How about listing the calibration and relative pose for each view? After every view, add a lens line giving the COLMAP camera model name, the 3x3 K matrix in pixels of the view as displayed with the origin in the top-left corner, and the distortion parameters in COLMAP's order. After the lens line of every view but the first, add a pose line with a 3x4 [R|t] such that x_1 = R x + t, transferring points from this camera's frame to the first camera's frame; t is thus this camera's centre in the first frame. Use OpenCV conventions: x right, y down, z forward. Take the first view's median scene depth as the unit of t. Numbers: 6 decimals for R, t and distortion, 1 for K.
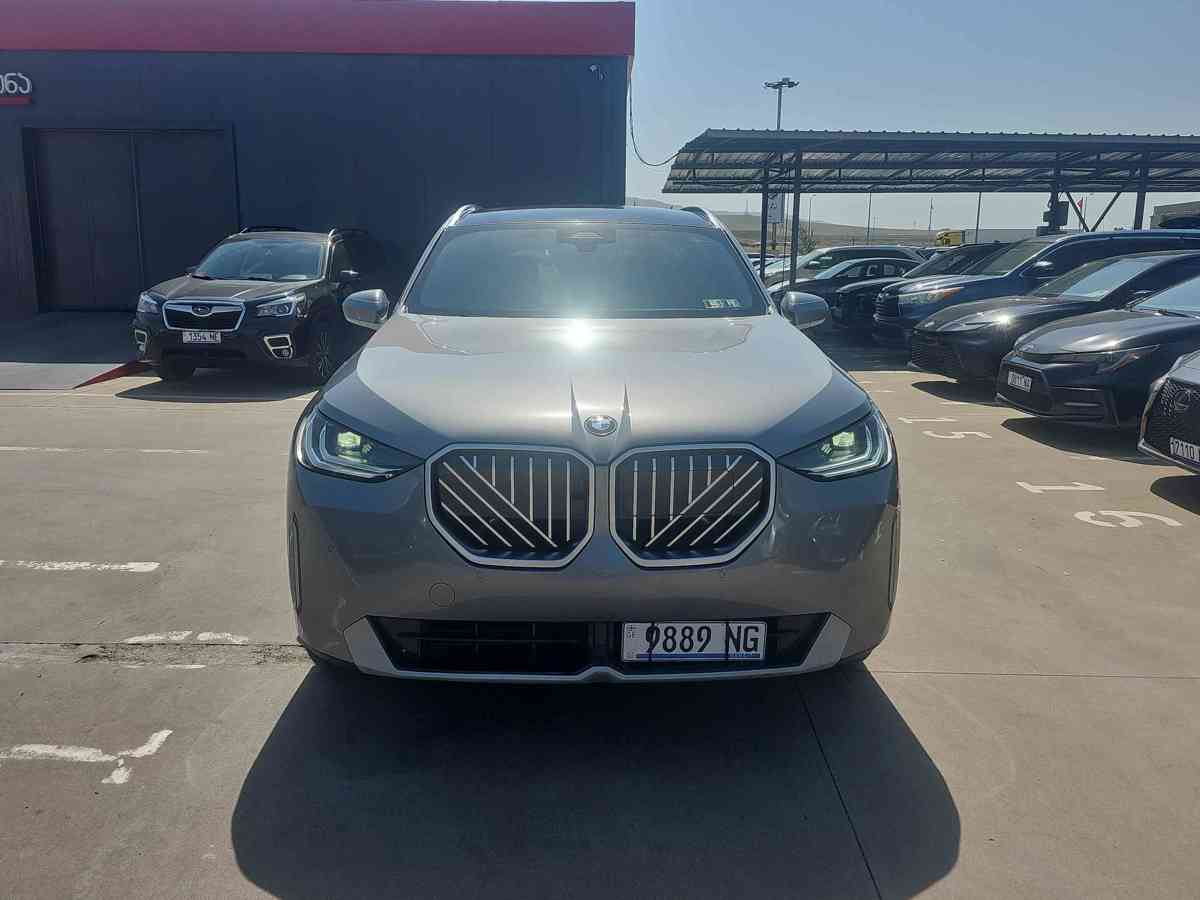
lens RADIAL K [[799.3, 0, 600.0], [0, 799.3, 450.0], [0, 0, 1]] dist [0.066042, 0.000110]
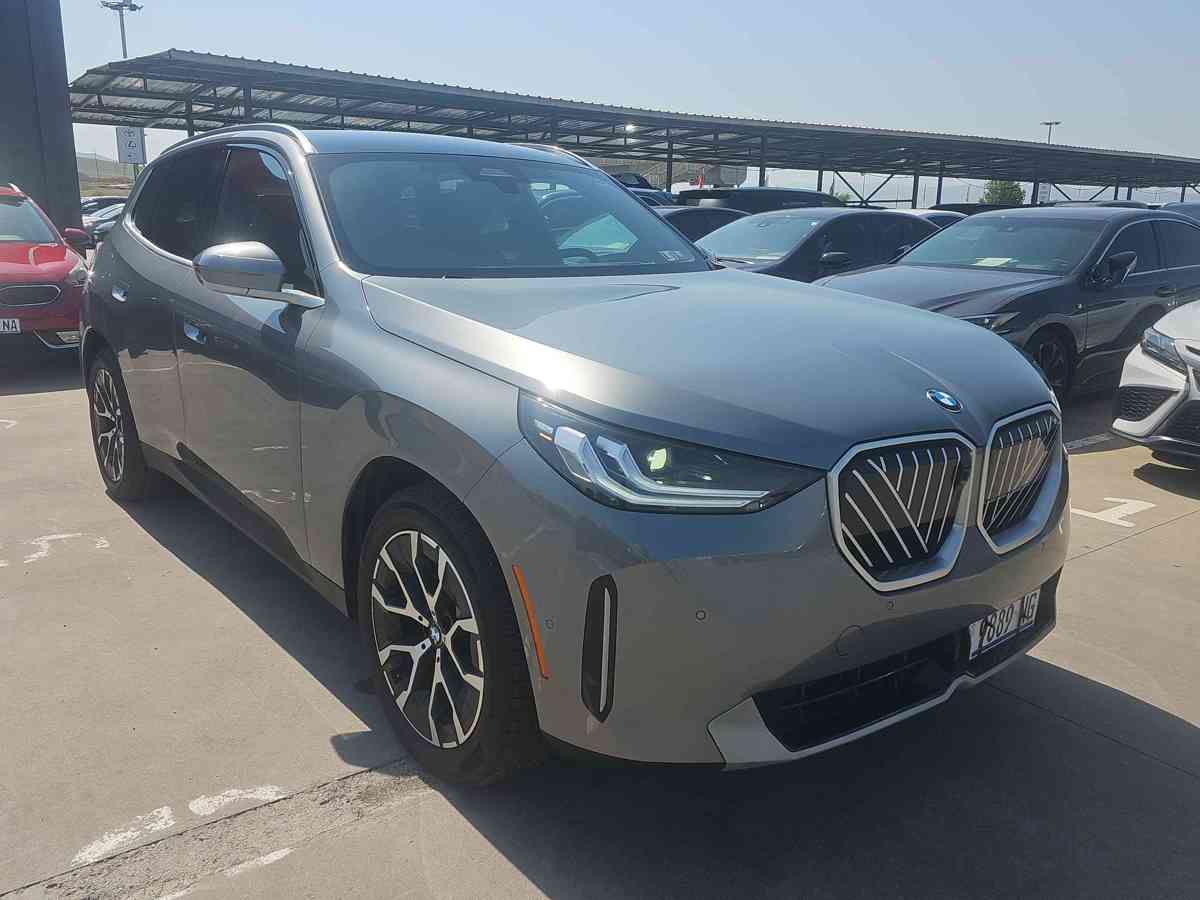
lens RADIAL K [[823.0, 0, 600.0], [0, 823.0, 450.0], [0, 0, 1]] dist [0.028629, 0.000771]
pose [[0.838387, -0.127979, 0.529839, -0.785942], [0.100256, 0.991668, 0.080891, -0.088472], [-0.535777, -0.014698, 0.844232, 0.457521]]
